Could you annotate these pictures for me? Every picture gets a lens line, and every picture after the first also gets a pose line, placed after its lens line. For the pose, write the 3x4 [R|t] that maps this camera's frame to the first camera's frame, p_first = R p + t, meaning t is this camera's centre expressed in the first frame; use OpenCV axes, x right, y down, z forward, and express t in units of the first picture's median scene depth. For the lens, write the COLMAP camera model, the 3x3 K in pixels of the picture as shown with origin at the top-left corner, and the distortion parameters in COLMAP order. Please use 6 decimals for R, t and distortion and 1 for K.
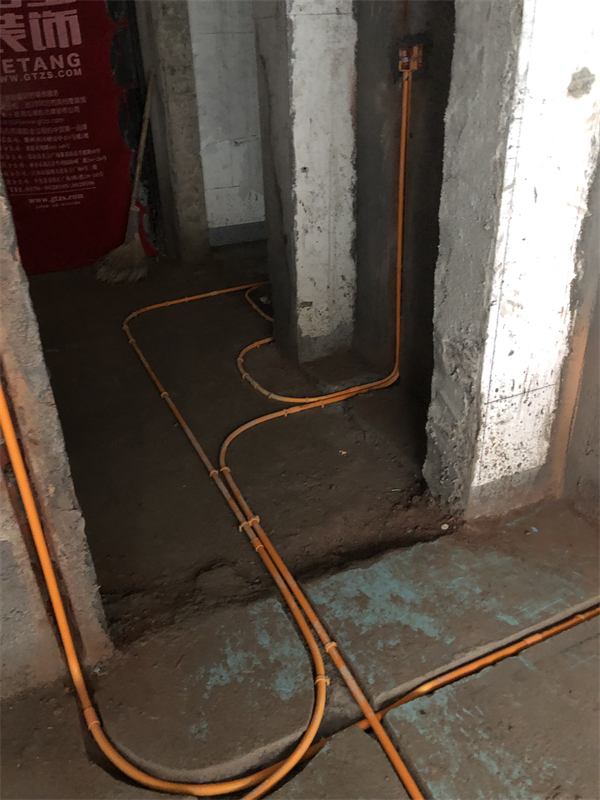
lens RADIAL K [[658.0, 0, 303.2], [0, 658.0, 400.7], [0, 0, 1]] dist [0.024223, -0.026327]
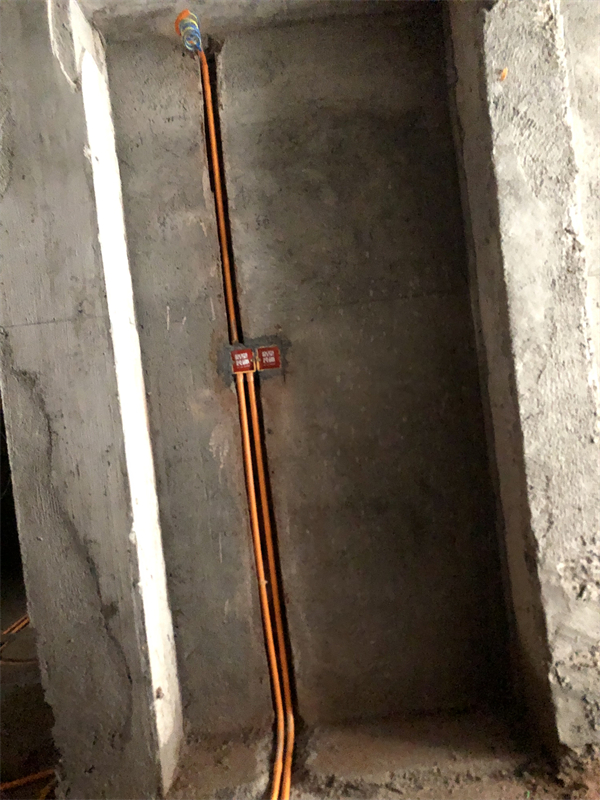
lens RADIAL K [[658.0, 0, 308.2], [0, 658.0, 406.2], [0, 0, 1]] dist [0.024223, -0.026327]
pose [[0.424698, -0.043277, 0.904300, -0.829619], [0.508299, 0.837964, -0.198617, -0.286339], [-0.749176, 0.544007, 0.377879, 0.762962]]
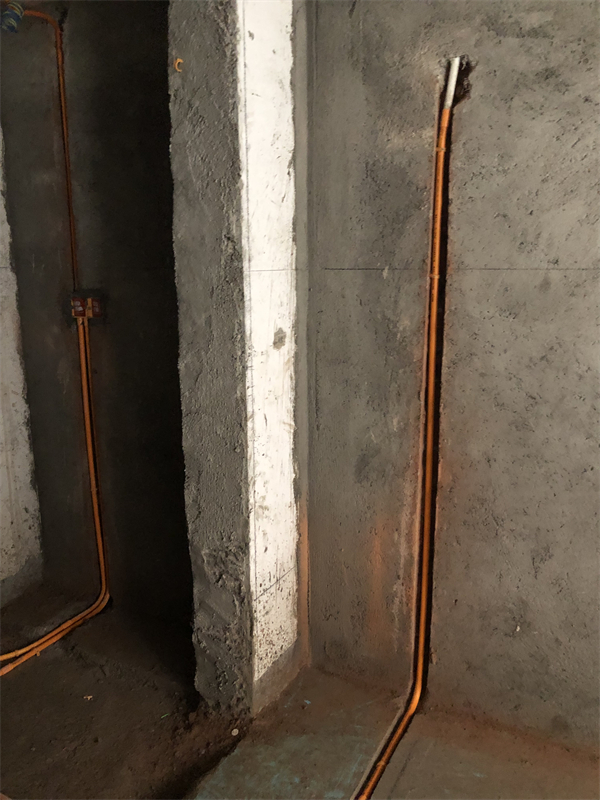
lens RADIAL K [[658.0, 0, 297.0], [0, 658.0, 403.0], [0, 0, 1]] dist [0.024223, -0.026327]
pose [[0.802237, -0.102575, 0.588127, -0.273921], [0.263344, 0.944909, -0.194413, -0.070795], [-0.535785, 0.310845, 0.785054, -0.015062]]
